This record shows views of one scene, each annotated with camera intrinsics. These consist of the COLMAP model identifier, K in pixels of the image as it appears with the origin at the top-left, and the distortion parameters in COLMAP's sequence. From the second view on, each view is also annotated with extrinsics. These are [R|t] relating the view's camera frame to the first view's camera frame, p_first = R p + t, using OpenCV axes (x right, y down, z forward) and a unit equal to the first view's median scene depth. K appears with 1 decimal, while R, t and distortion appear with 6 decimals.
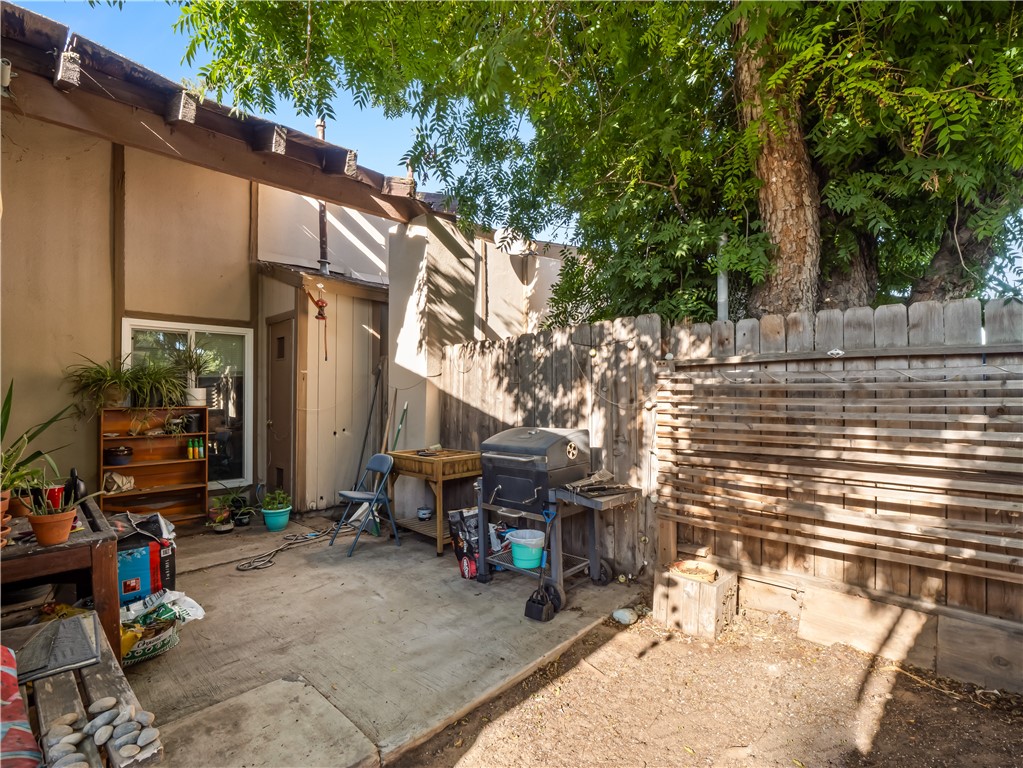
lens RADIAL K [[497.2, 0, 507.1], [0, 497.2, 381.7], [0, 0, 1]] dist [-0.012819, -0.001054]
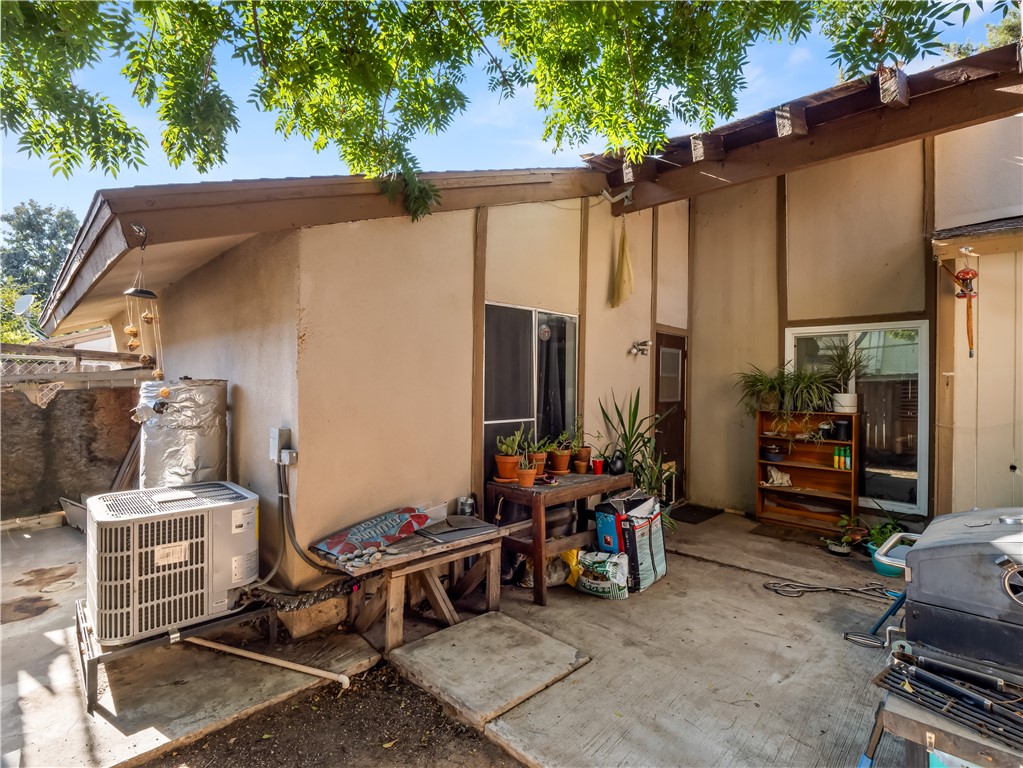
lens RADIAL K [[497.2, 0, 507.1], [0, 497.2, 381.7], [0, 0, 1]] dist [-0.012819, -0.001054]
pose [[-0.008572, 0.000978, -0.999963, 0.421959], [0.009227, 0.999957, 0.000898, -0.022283], [0.999921, -0.009219, -0.008581, 0.498112]]
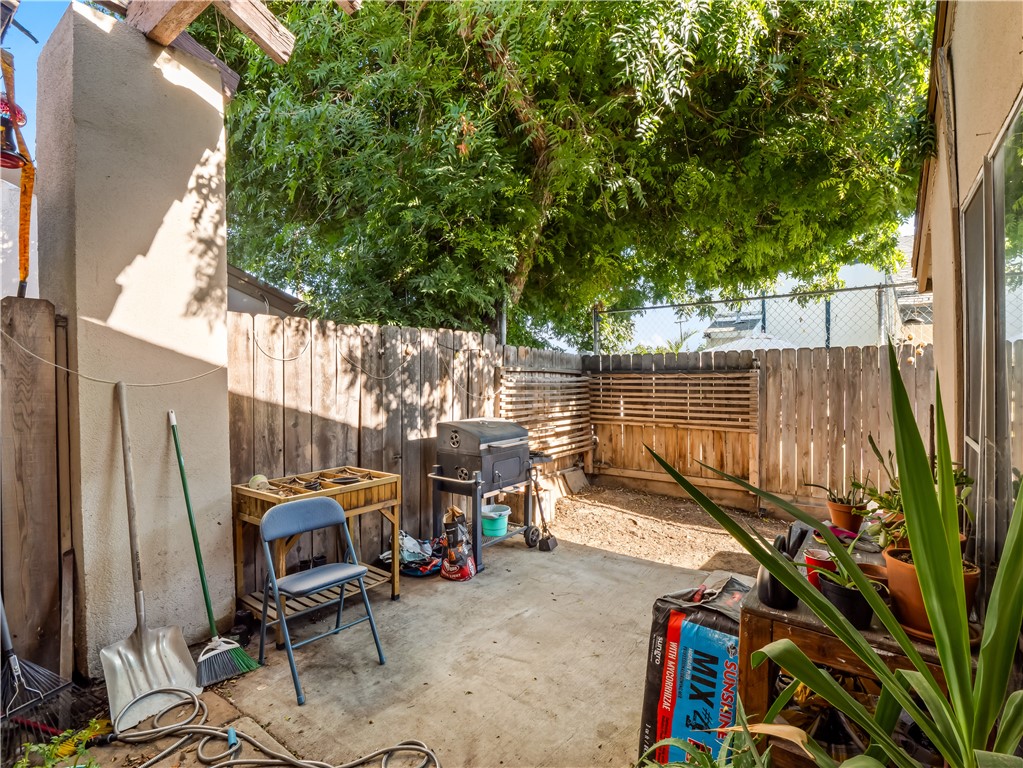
lens RADIAL K [[497.2, 0, 507.1], [0, 497.2, 381.7], [0, 0, 1]] dist [-0.012819, -0.001054]
pose [[-0.134199, 0.001406, 0.990953, -0.989750], [-0.015880, 0.999868, -0.003569, 0.004117], [-0.990827, -0.016215, -0.134159, 0.980606]]
